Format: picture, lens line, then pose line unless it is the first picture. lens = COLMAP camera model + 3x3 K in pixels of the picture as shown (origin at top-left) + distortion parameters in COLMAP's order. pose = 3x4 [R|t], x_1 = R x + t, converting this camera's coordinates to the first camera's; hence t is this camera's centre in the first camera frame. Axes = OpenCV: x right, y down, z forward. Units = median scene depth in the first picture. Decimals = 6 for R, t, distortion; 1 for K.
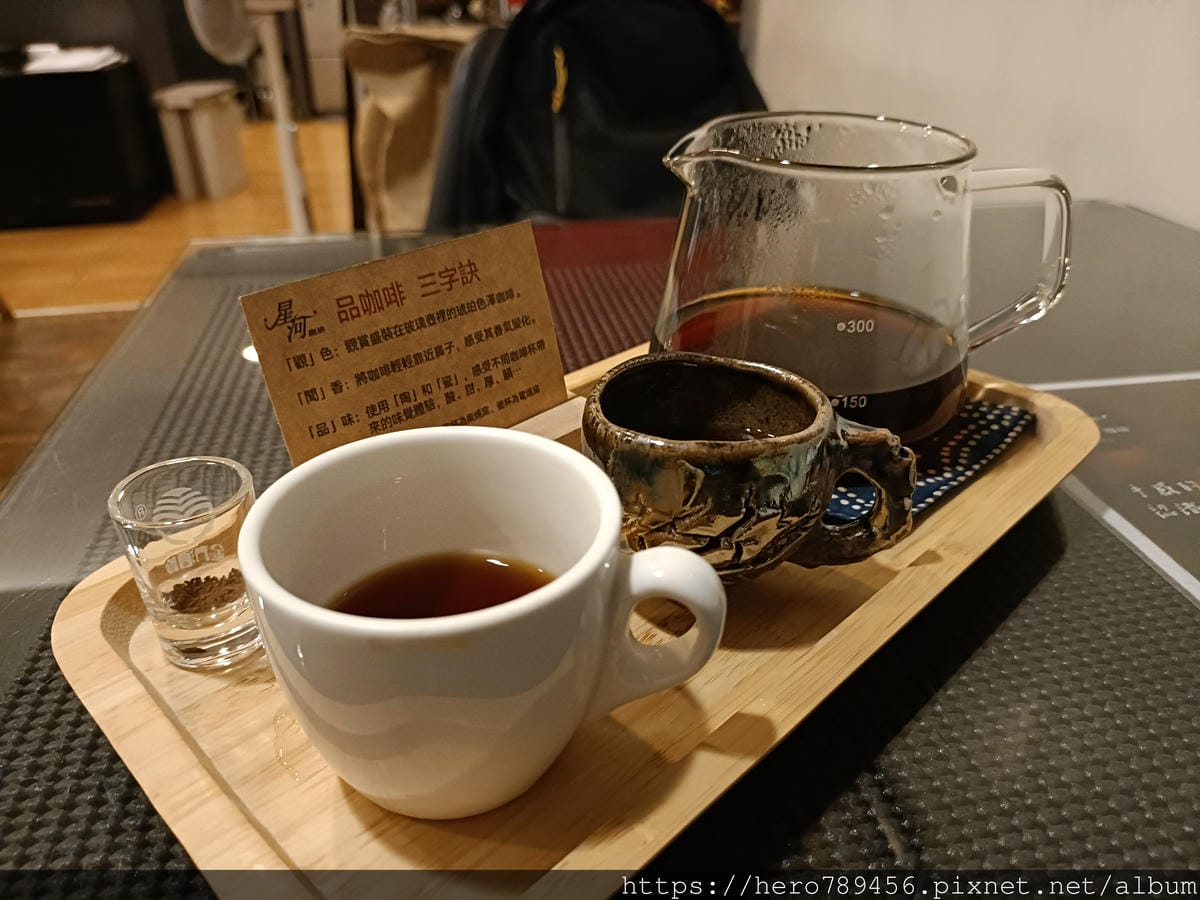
lens RADIAL K [[877.0, 0, 567.1], [0, 877.0, 434.9], [0, 0, 1]] dist [0.005633, -0.011813]
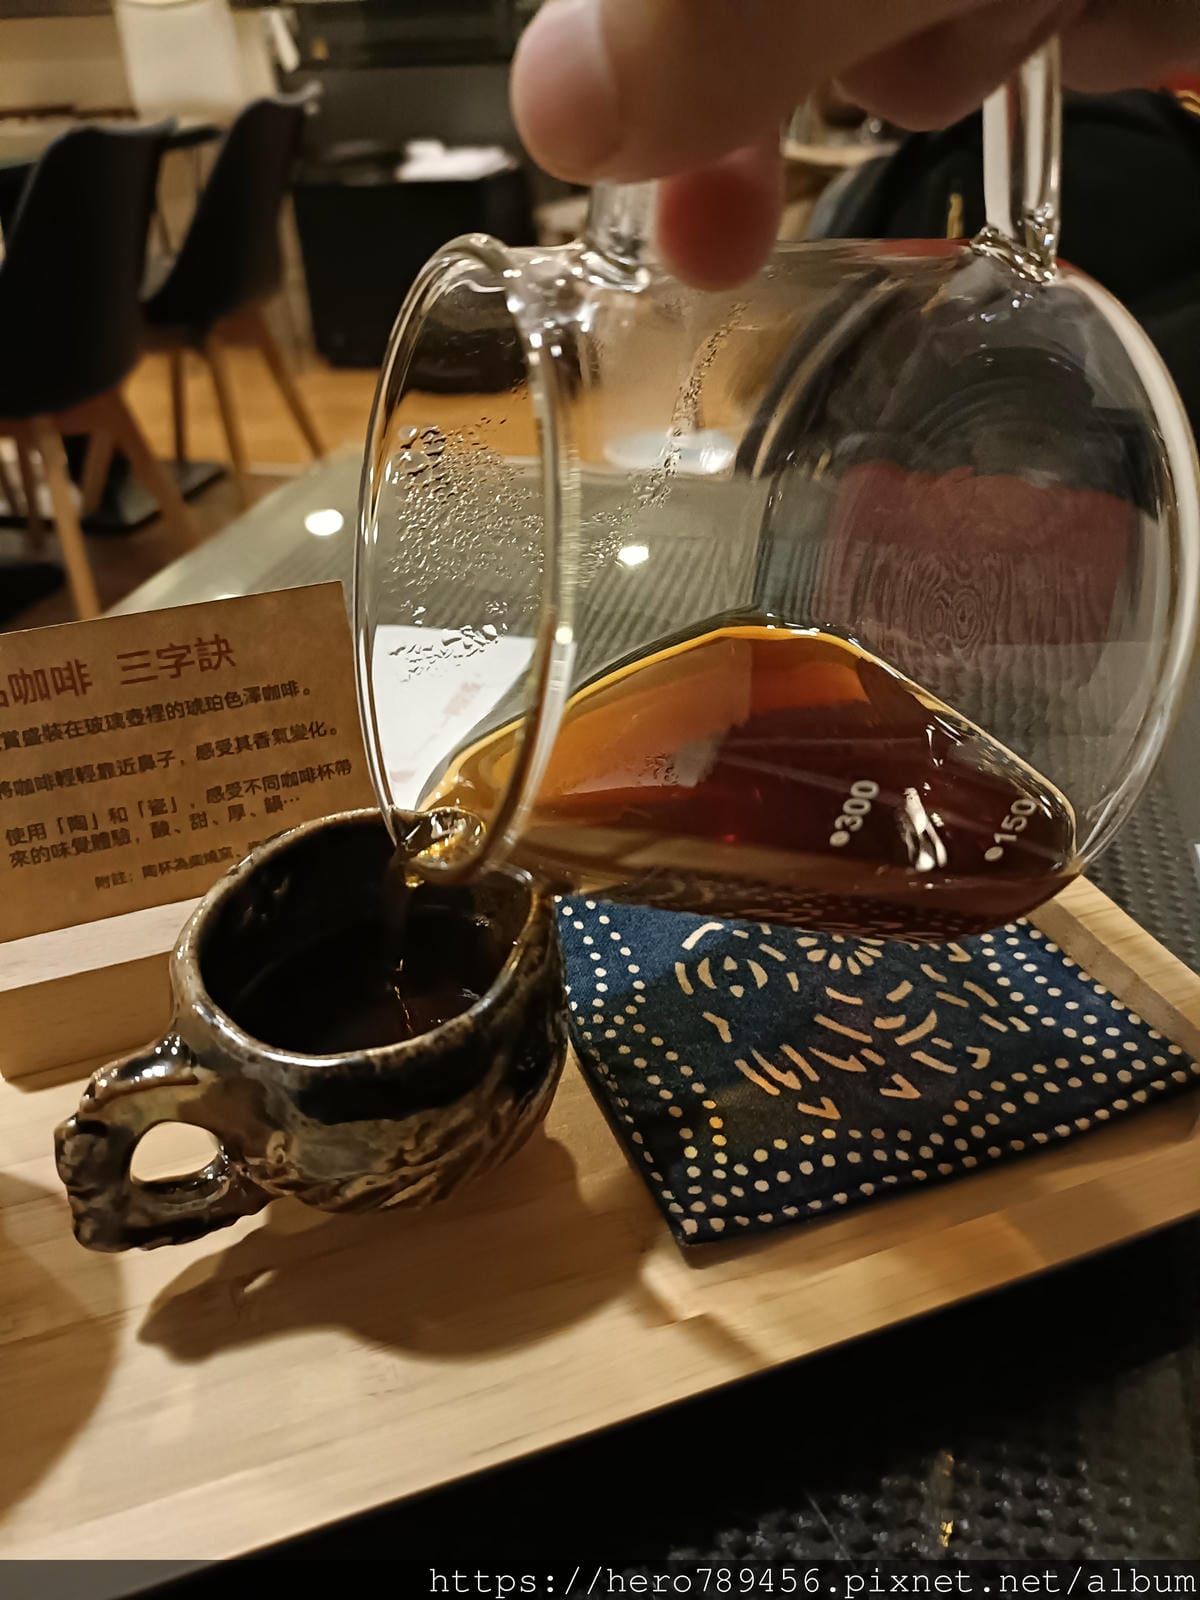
lens RADIAL K [[1169.3, 0, 621.7], [0, 1169.3, 764.1], [0, 0, 1]] dist [0.005633, -0.011813]
pose [[0.914282, 0.210249, -0.346243, 0.514712], [-0.183937, 0.977033, 0.107583, -0.263356], [0.360910, -0.034675, 0.931956, 0.284719]]
